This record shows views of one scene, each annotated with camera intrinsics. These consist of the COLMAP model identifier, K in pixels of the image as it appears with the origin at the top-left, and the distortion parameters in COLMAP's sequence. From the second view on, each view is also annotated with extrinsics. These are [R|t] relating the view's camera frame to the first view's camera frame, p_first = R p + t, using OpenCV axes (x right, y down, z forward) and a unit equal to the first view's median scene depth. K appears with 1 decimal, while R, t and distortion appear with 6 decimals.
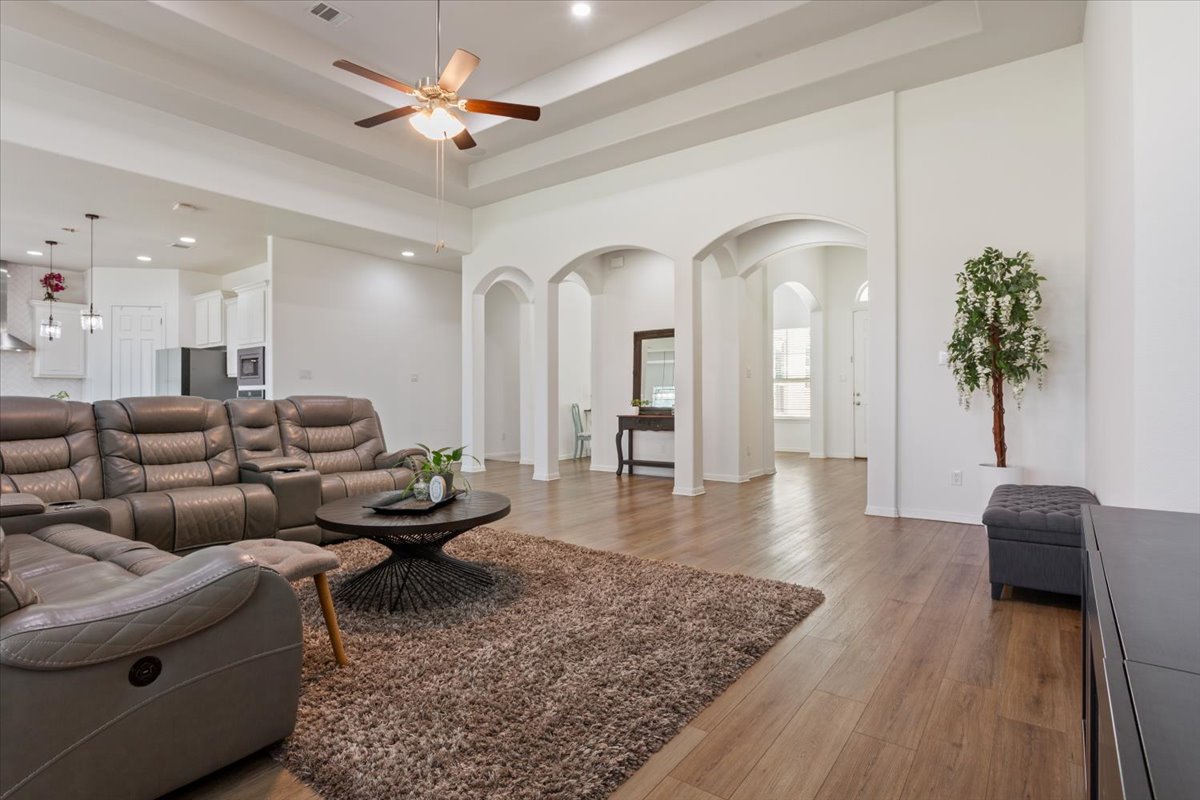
lens RADIAL K [[590.0, 0, 599.3], [0, 590.0, 401.0], [0, 0, 1]] dist [-0.000948, 0.000688]
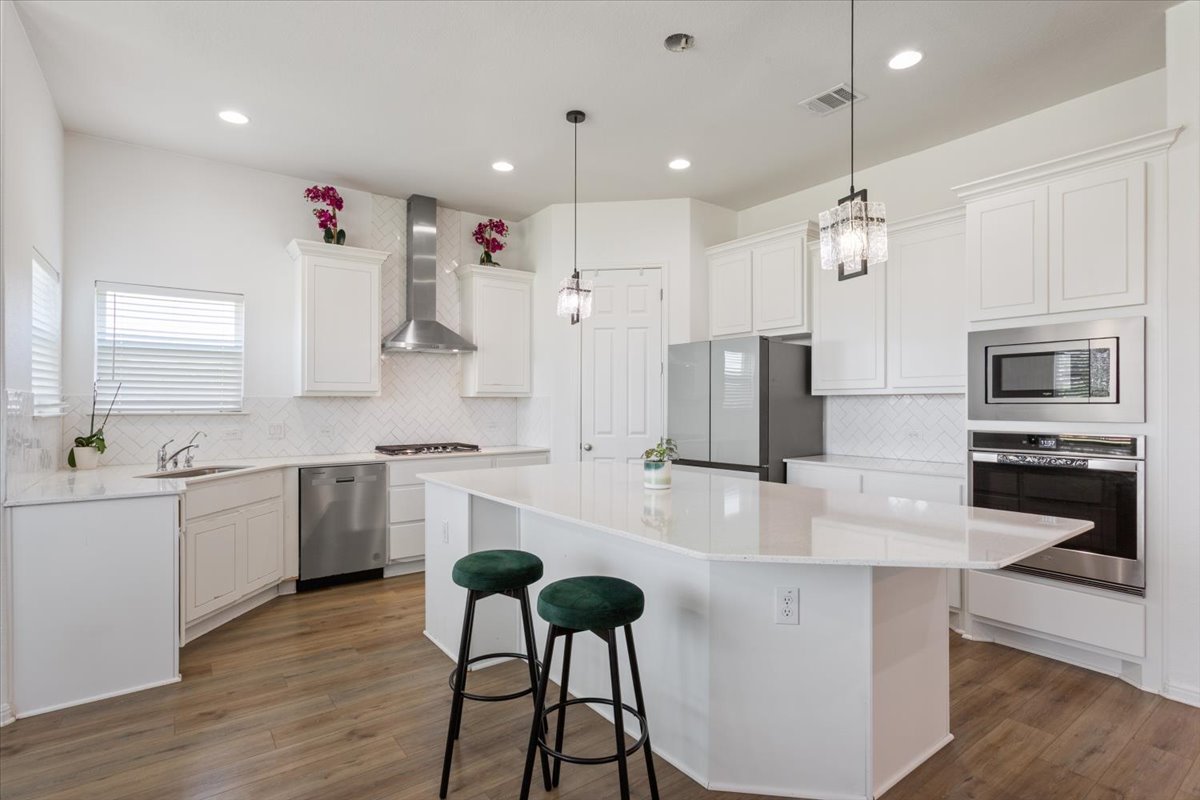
lens RADIAL K [[590.0, 0, 600.7], [0, 590.0, 397.9], [0, 0, 1]] dist [-0.000948, 0.000688]
pose [[0.962767, -0.001422, -0.270328, -0.662104], [-0.002560, 0.999893, -0.014377, -0.030450], [0.270320, 0.014533, 0.962661, 0.465343]]
